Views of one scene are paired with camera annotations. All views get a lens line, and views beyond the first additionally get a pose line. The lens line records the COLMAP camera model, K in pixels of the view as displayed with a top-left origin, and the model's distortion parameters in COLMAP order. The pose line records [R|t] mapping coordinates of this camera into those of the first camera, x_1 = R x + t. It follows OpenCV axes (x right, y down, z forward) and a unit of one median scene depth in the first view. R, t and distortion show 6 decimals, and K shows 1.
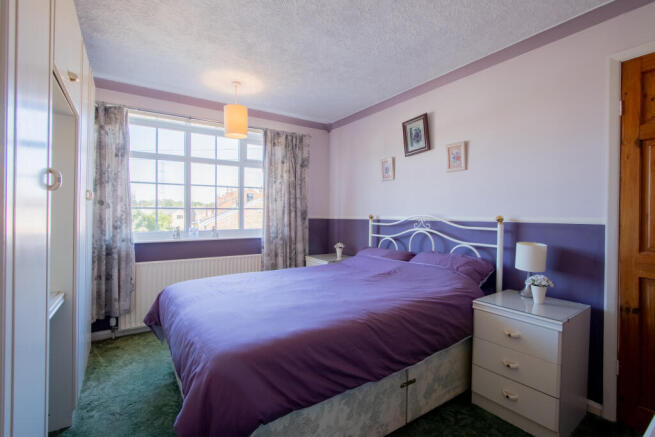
lens RADIAL K [[302.6, 0, 322.5], [0, 302.6, 223.8], [0, 0, 1]] dist [-0.012983, 0.001937]
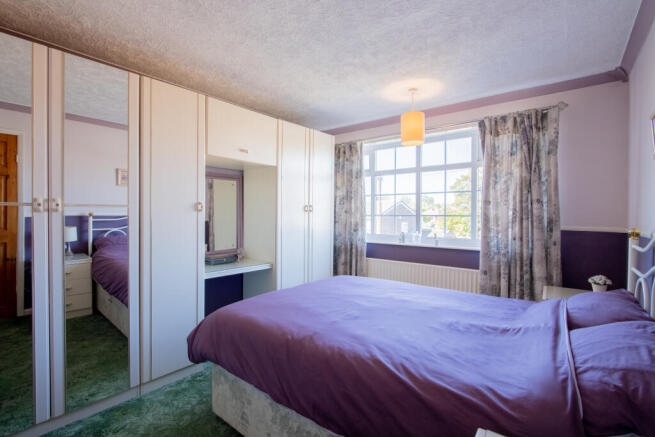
lens RADIAL K [[302.6, 0, 324.1], [0, 302.6, 216.0], [0, 0, 1]] dist [-0.012983, 0.001937]
pose [[0.305581, -0.000967, -0.952166, 0.470884], [-0.041507, 0.999035, -0.014335, -0.019965], [0.951261, 0.043902, 0.305246, 0.357739]]
